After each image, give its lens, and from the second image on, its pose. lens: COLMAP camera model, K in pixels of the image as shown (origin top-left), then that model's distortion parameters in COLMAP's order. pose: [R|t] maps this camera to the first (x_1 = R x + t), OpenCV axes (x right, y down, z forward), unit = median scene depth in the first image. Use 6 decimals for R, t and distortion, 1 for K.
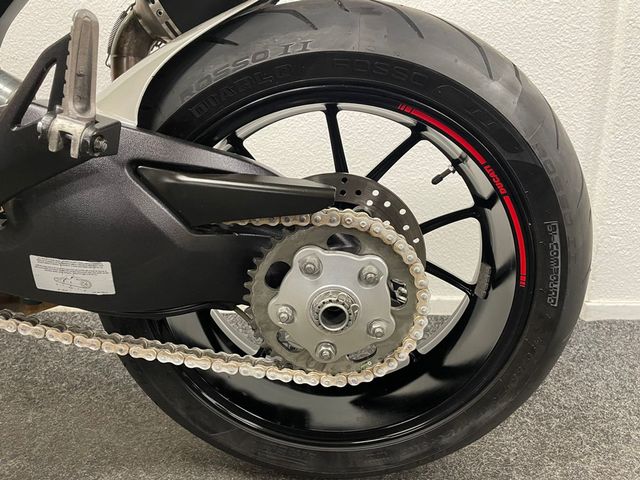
lens RADIAL K [[468.6, 0, 320.0], [0, 468.6, 240.0], [0, 0, 1]] dist [0.087289, -0.098799]
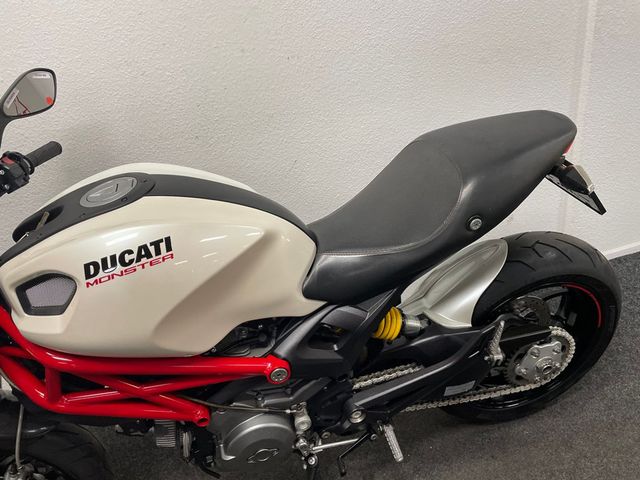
lens RADIAL K [[468.6, 0, 320.0], [0, 468.6, 240.0], [0, 0, 1]] dist [0.087289, -0.098799]
pose [[0.951322, -0.250632, 0.179360, -1.345187], [0.205181, 0.949288, 0.238230, -1.291801], [-0.229973, -0.189832, 0.954503, -0.972948]]
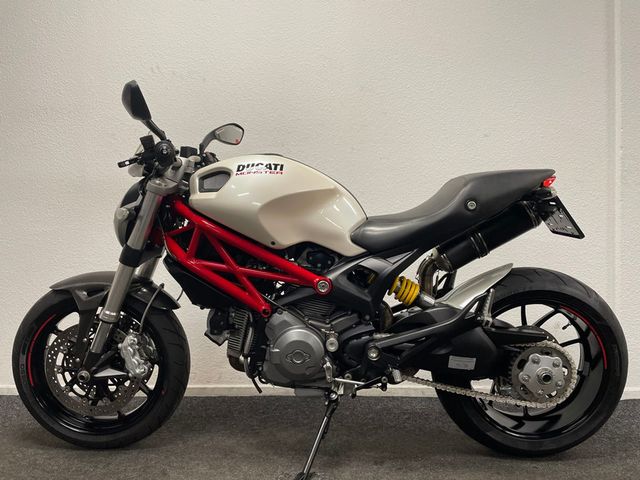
lens RADIAL K [[468.6, 0, 320.0], [0, 468.6, 240.0], [0, 0, 1]] dist [0.087289, -0.098799]
pose [[0.999873, 0.001354, 0.015890, -1.360885], [0.002373, 0.972664, -0.232203, 0.010808], [-0.015770, 0.232211, 0.972538, -1.960502]]
